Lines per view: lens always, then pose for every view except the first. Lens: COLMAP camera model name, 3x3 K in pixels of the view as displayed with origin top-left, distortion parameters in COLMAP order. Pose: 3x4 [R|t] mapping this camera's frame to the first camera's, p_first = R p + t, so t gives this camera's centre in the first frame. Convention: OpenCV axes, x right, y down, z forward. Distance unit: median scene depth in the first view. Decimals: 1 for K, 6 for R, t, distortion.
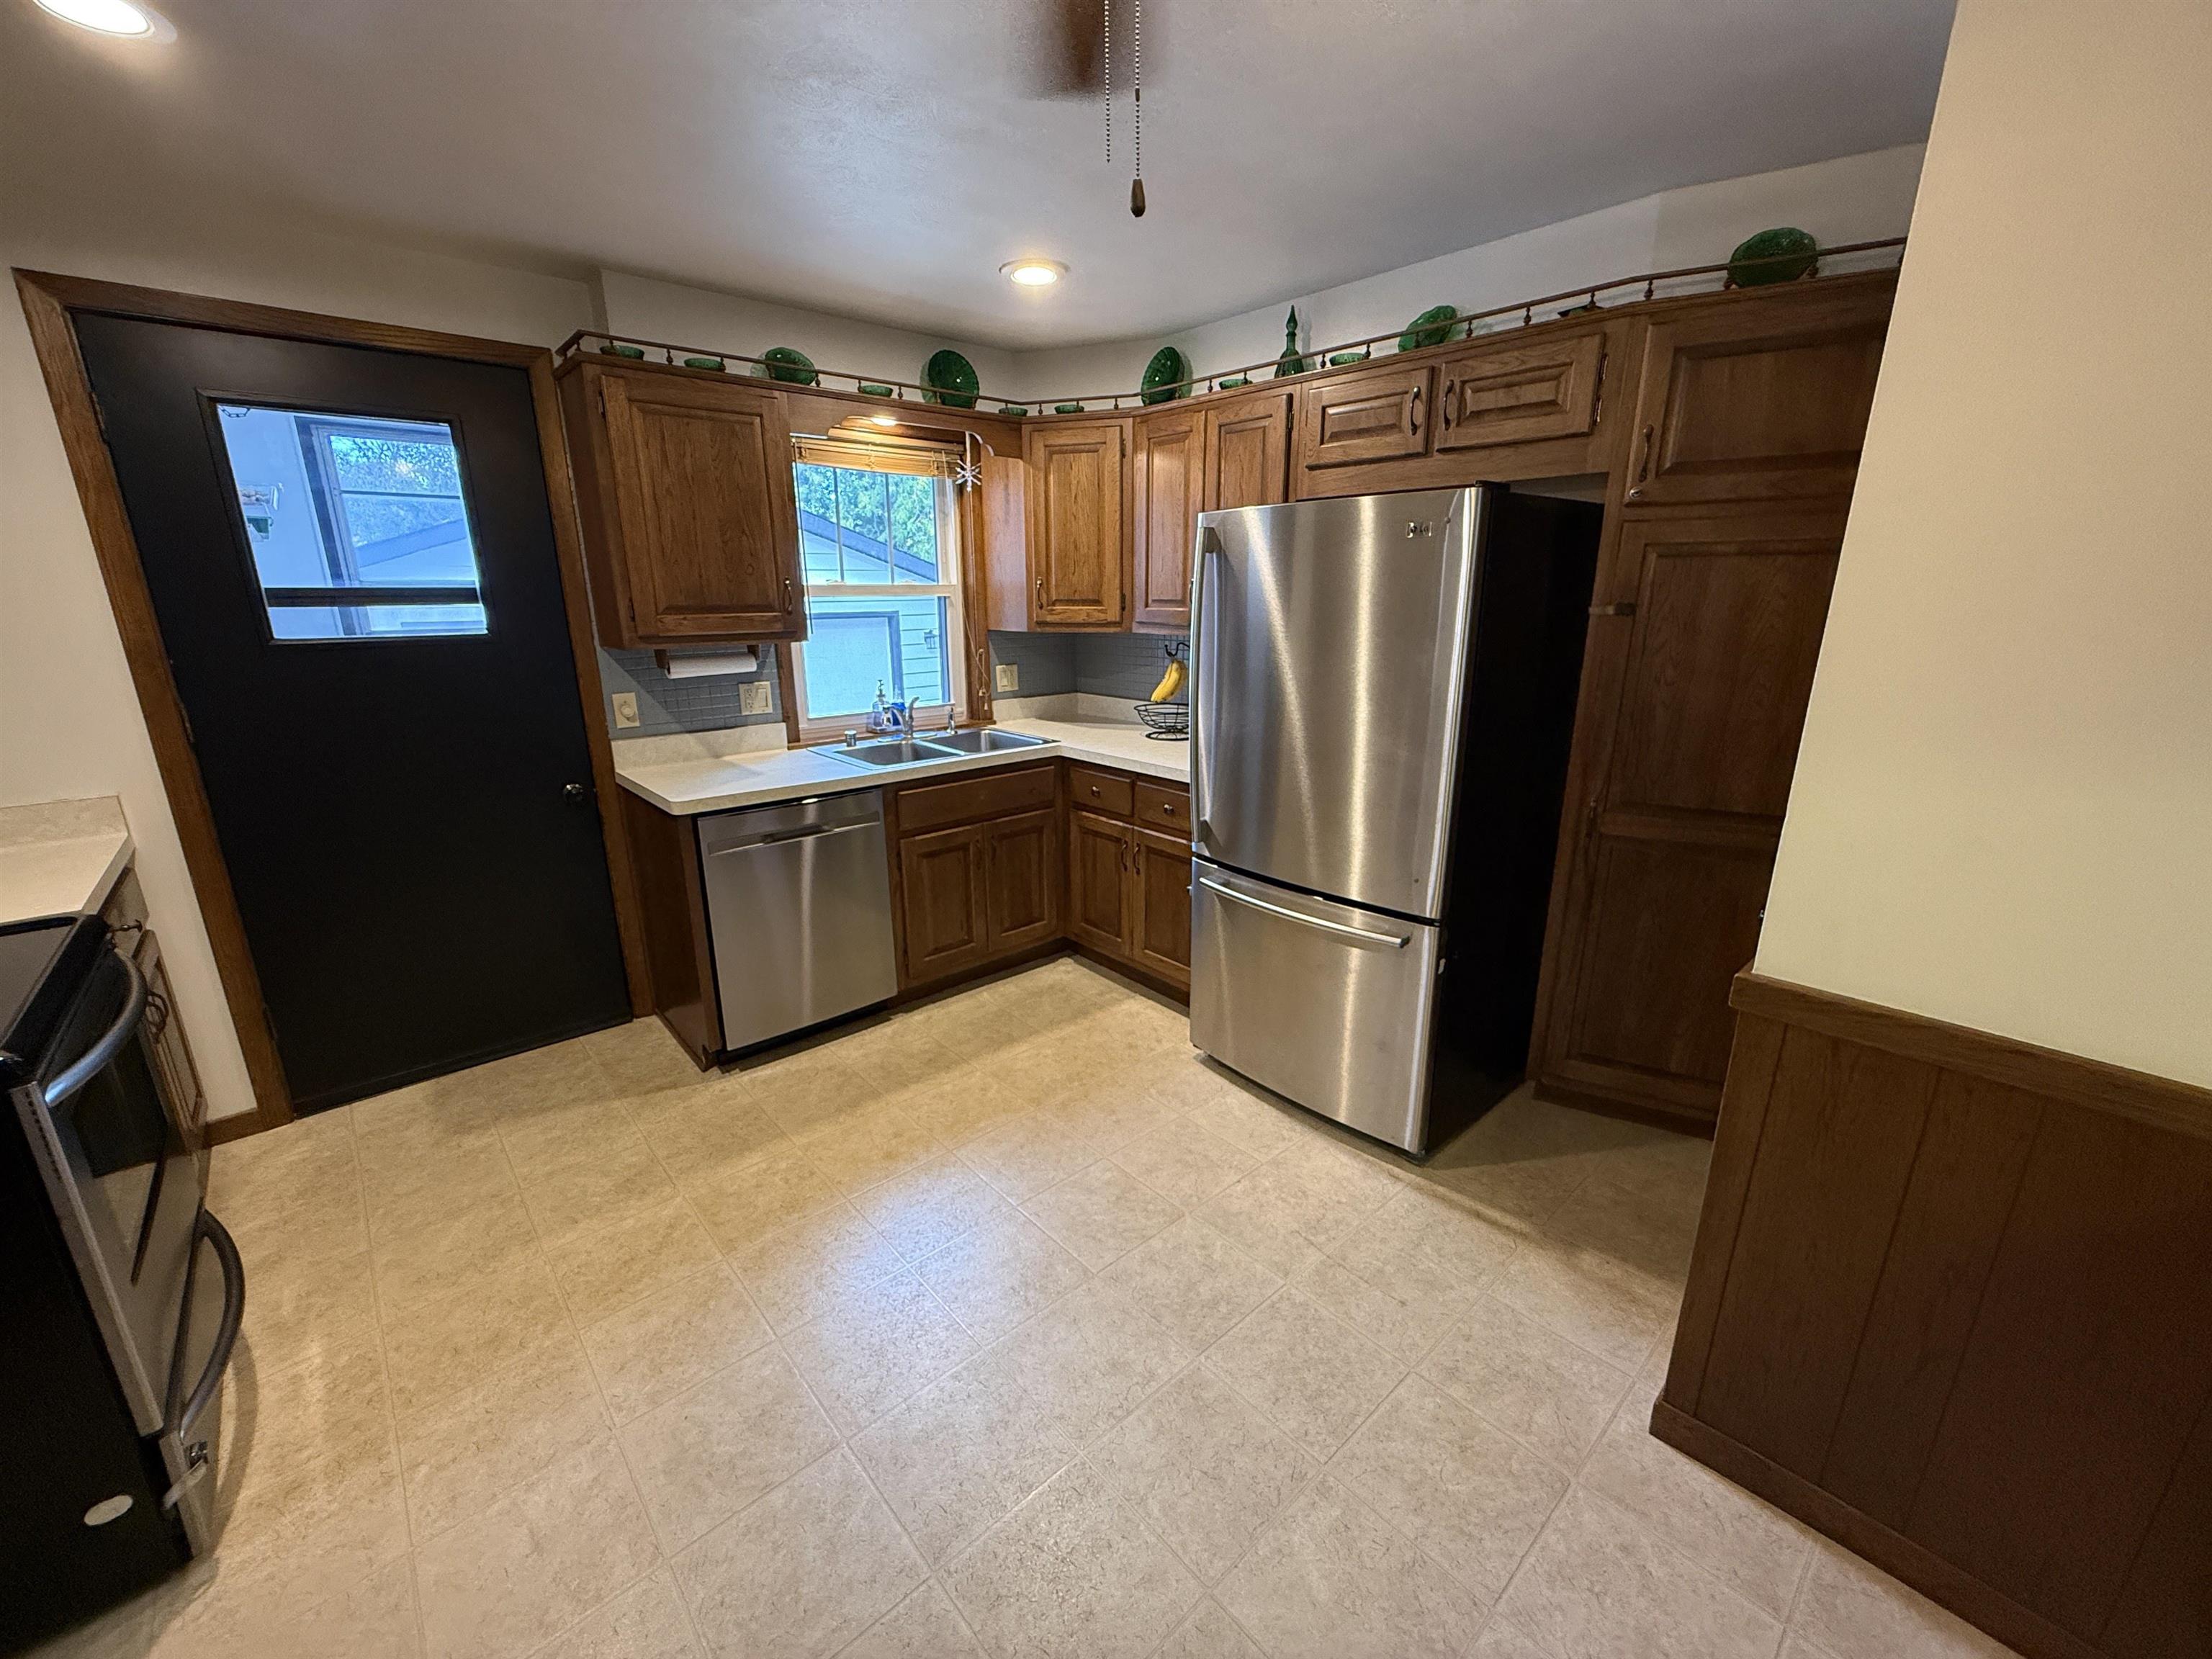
lens RADIAL K [[878.8, 0, 1099.3], [0, 878.8, 830.5], [0, 0, 1]] dist [-0.000031, -0.000048]
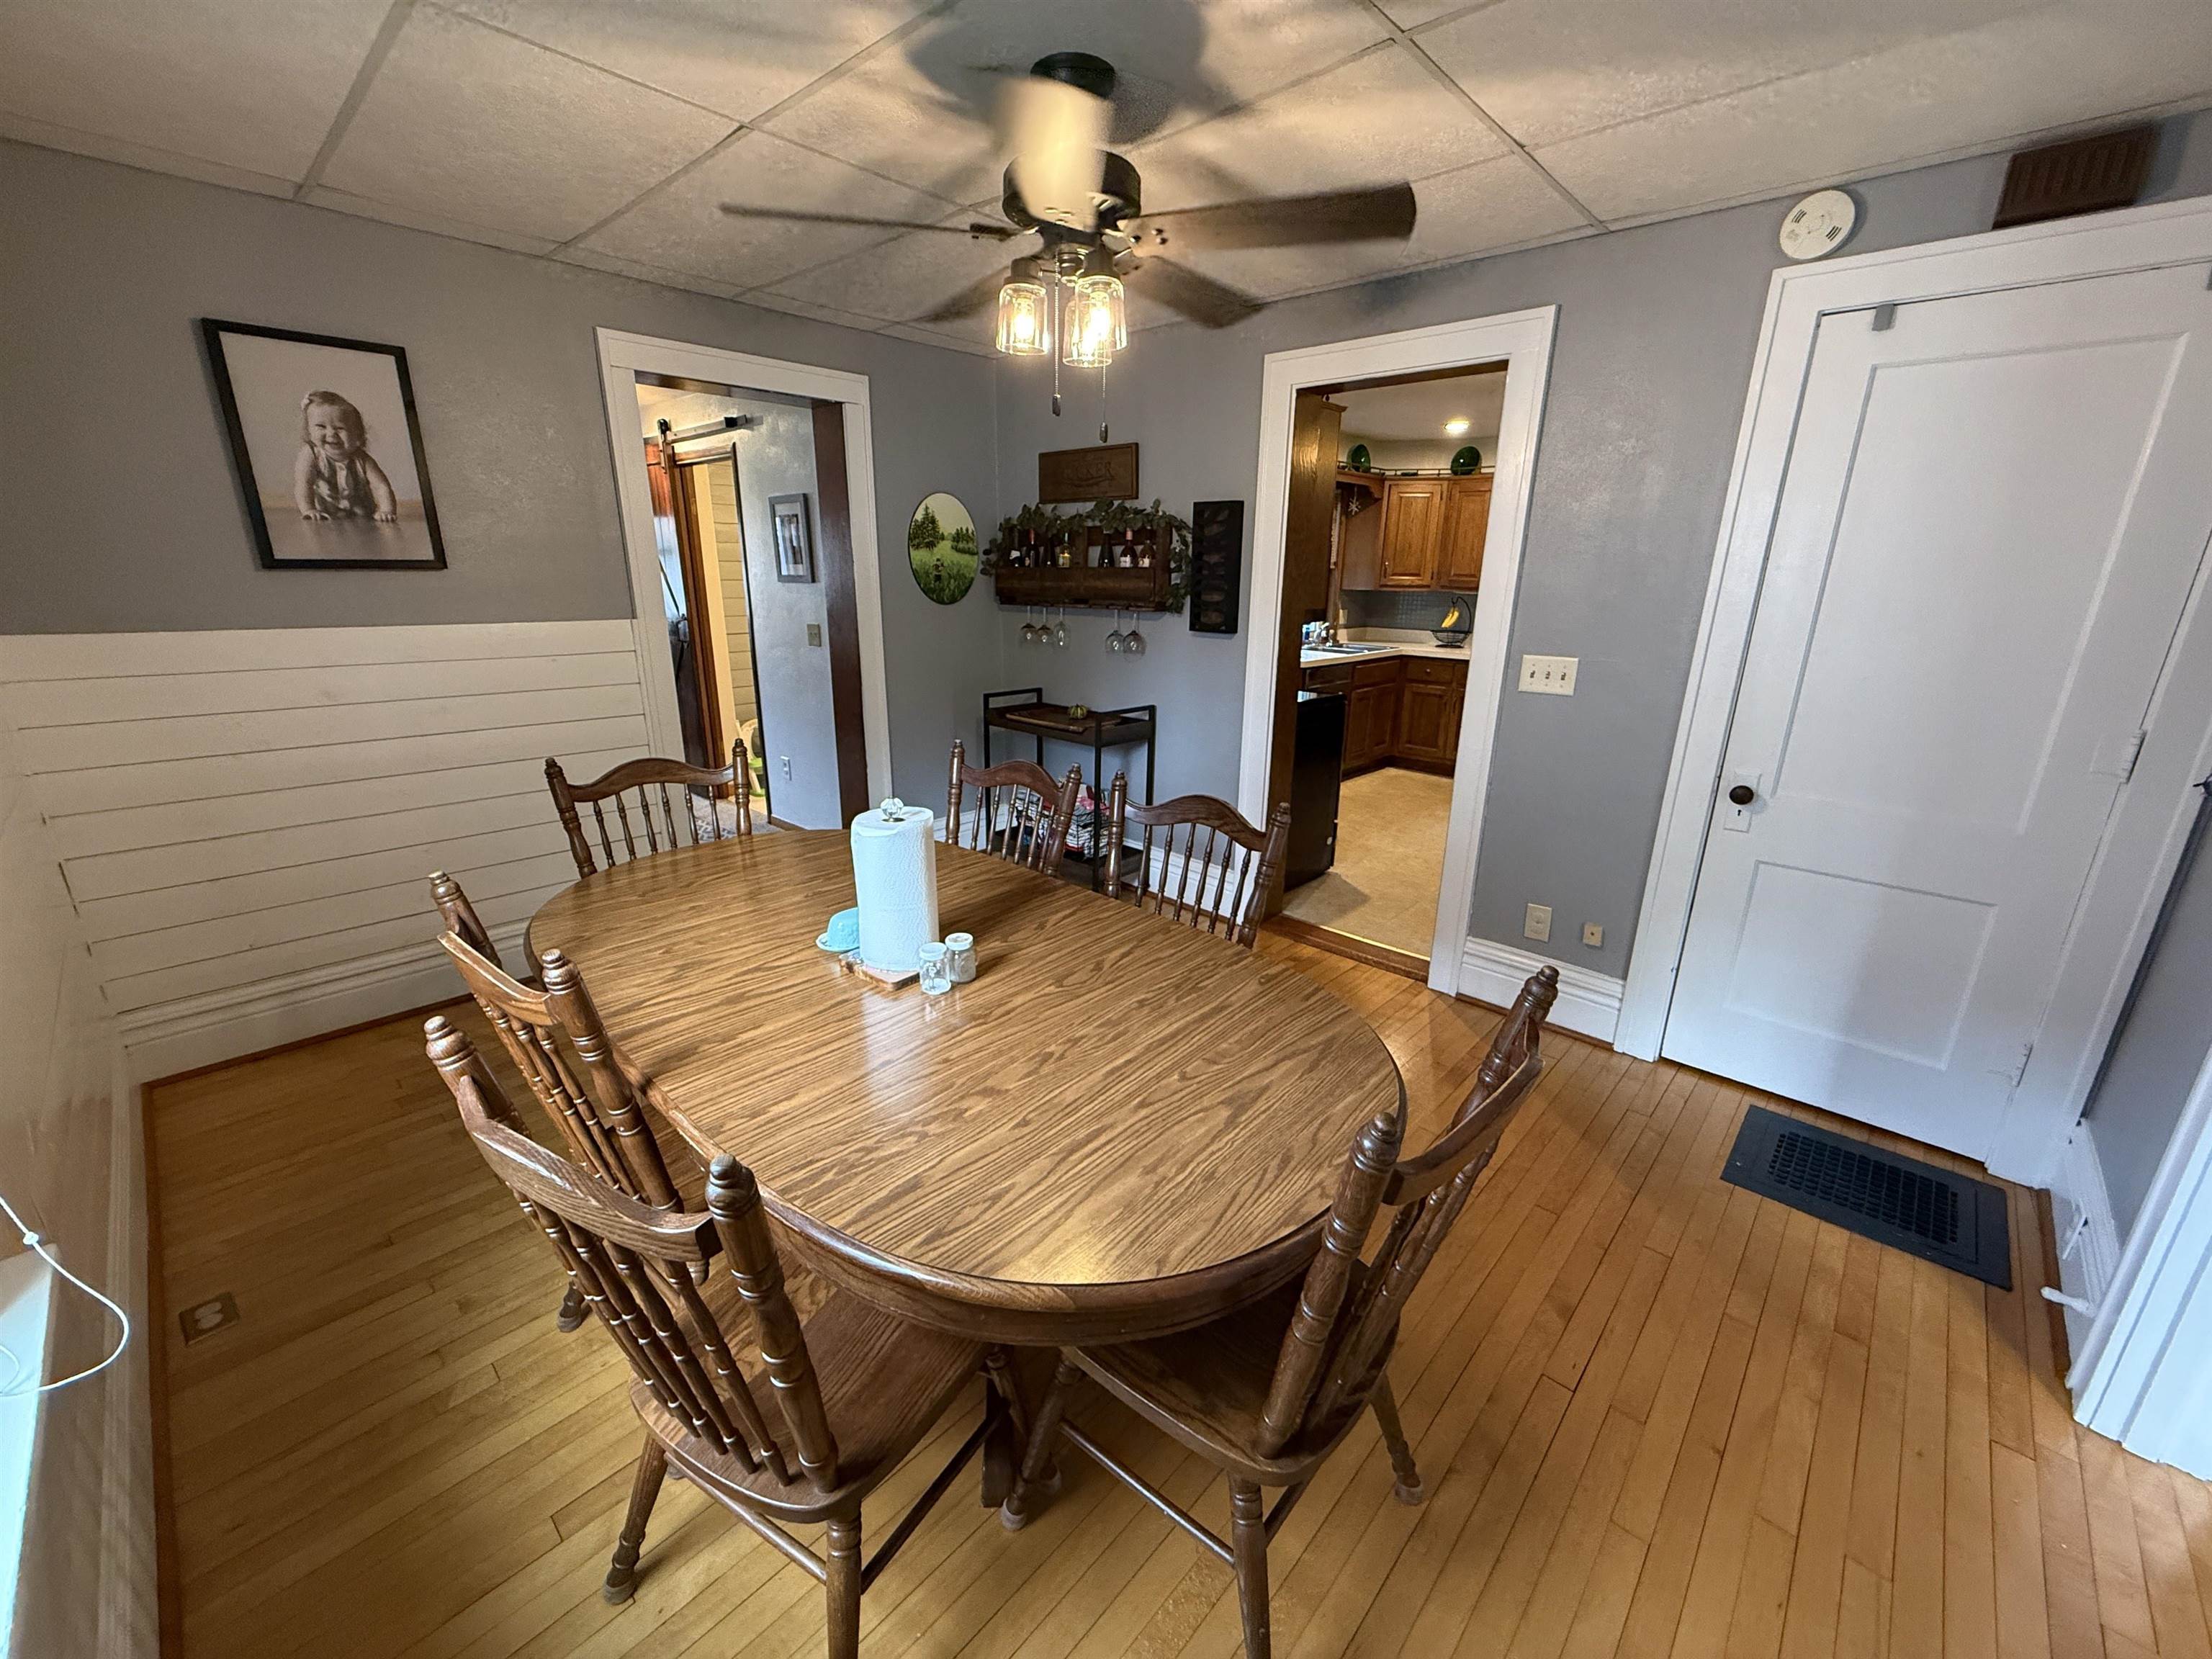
lens RADIAL K [[878.8, 0, 1099.3], [0, 878.8, 830.5], [0, 0, 1]] dist [-0.000031, -0.000048]
pose [[0.995728, -0.010297, 0.091754, -1.005029], [0.007829, 0.999599, 0.027224, 0.274162], [-0.091997, -0.026390, 0.995410, -0.989804]]
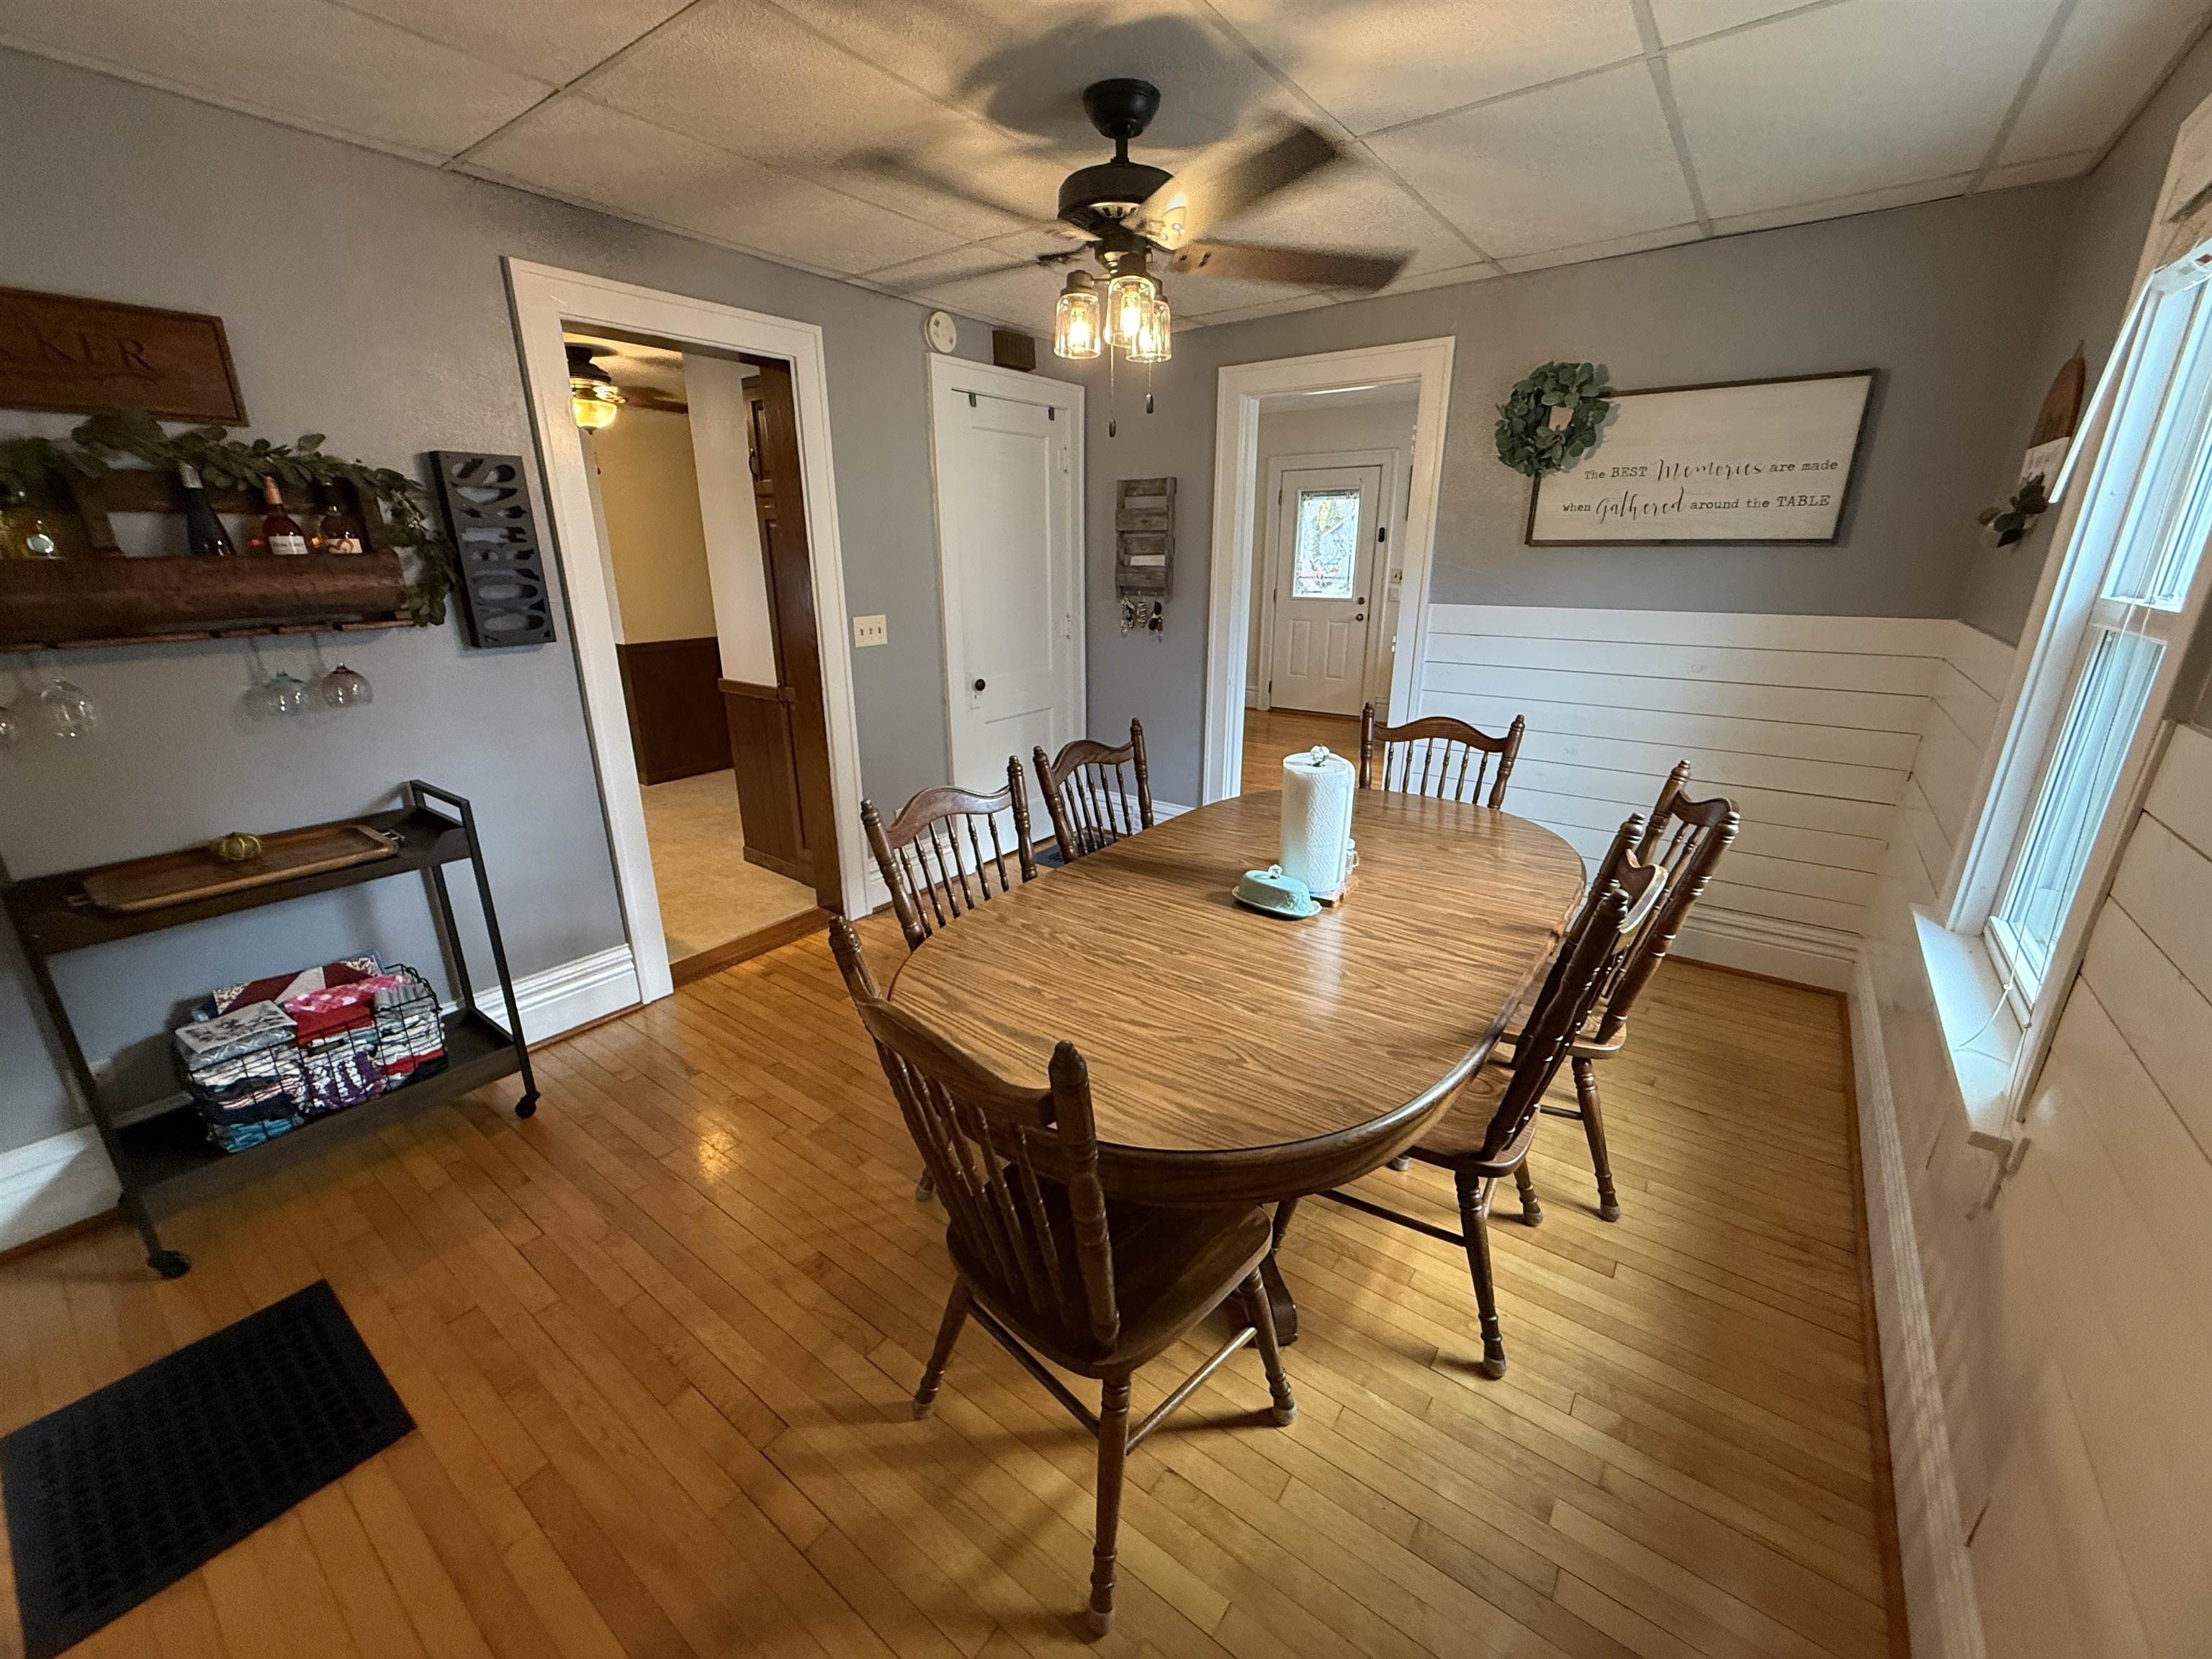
lens RADIAL K [[878.8, 0, 1099.3], [0, 878.8, 830.5], [0, 0, 1]] dist [-0.000031, -0.000048]
pose [[-0.200505, -0.295276, 0.934136, -1.702533], [0.264375, 0.901817, 0.341806, 0.051157], [-0.943347, 0.315496, -0.102755, -0.158965]]
